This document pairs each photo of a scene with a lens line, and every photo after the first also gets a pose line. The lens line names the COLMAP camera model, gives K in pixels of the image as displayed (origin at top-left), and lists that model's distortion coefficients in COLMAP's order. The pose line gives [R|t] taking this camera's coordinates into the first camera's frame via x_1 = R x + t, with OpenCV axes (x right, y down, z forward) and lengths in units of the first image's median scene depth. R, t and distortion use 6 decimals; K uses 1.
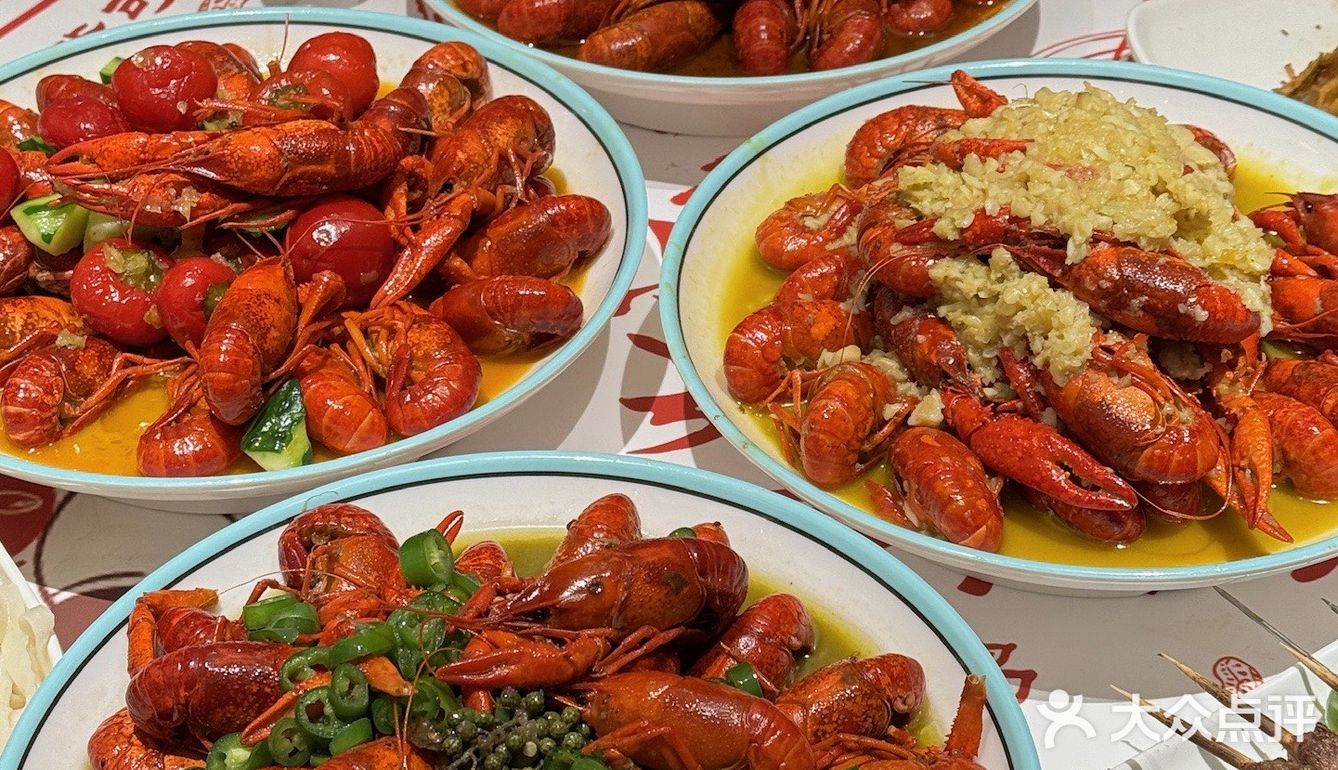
lens RADIAL K [[2306.8, 0, 669.3], [0, 2306.8, 381.9], [0, 0, 1]] dist [0.129238, 0.000000]
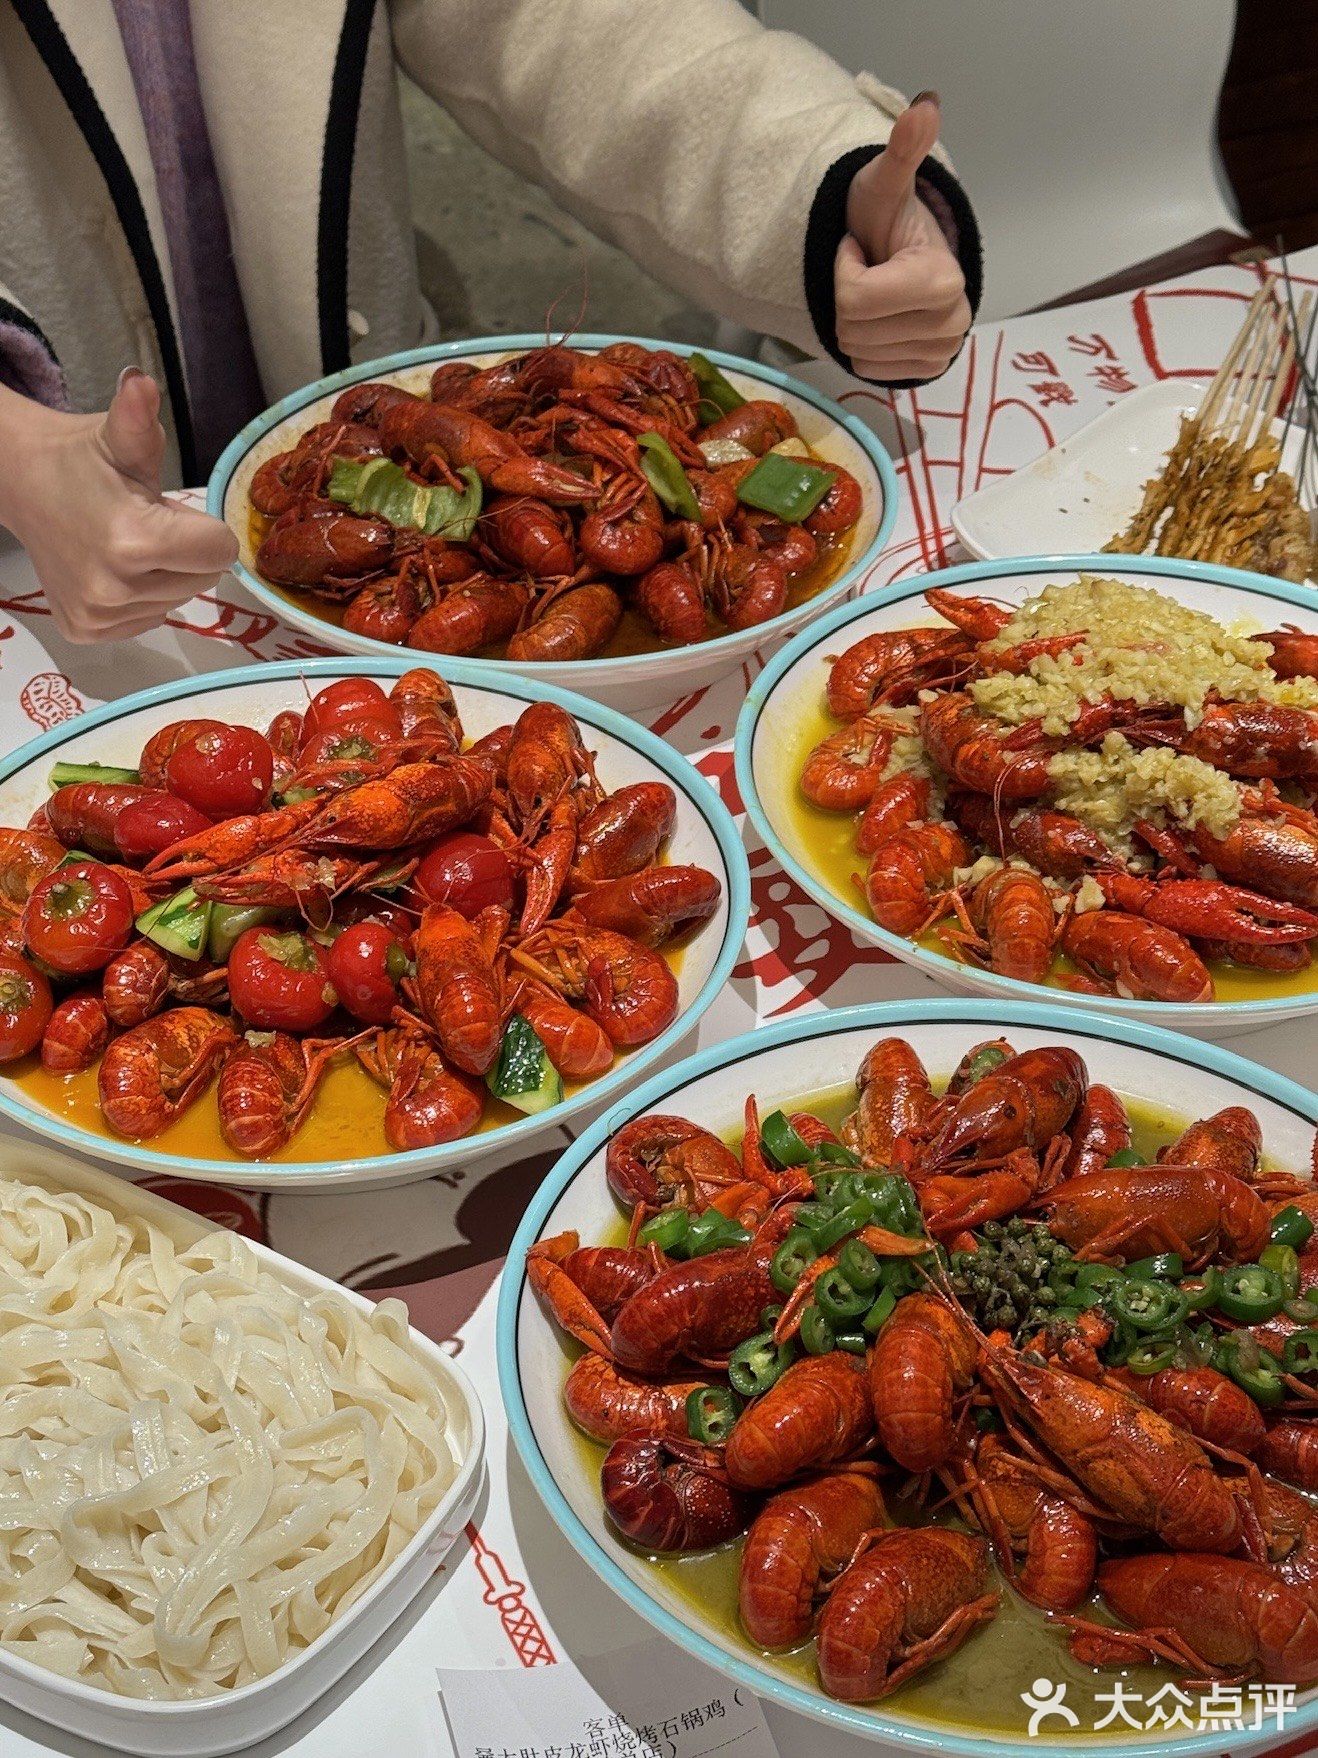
lens RADIAL K [[2438.0, 0, 658.9], [0, 2438.0, 884.8], [0, 0, 1]] dist [0.148318, 0.000000]
pose [[0.927589, -0.233163, 0.291915, -0.392277], [0.244268, 0.969706, -0.001649, -0.038396], [-0.282687, 0.072835, 0.956443, -0.014256]]
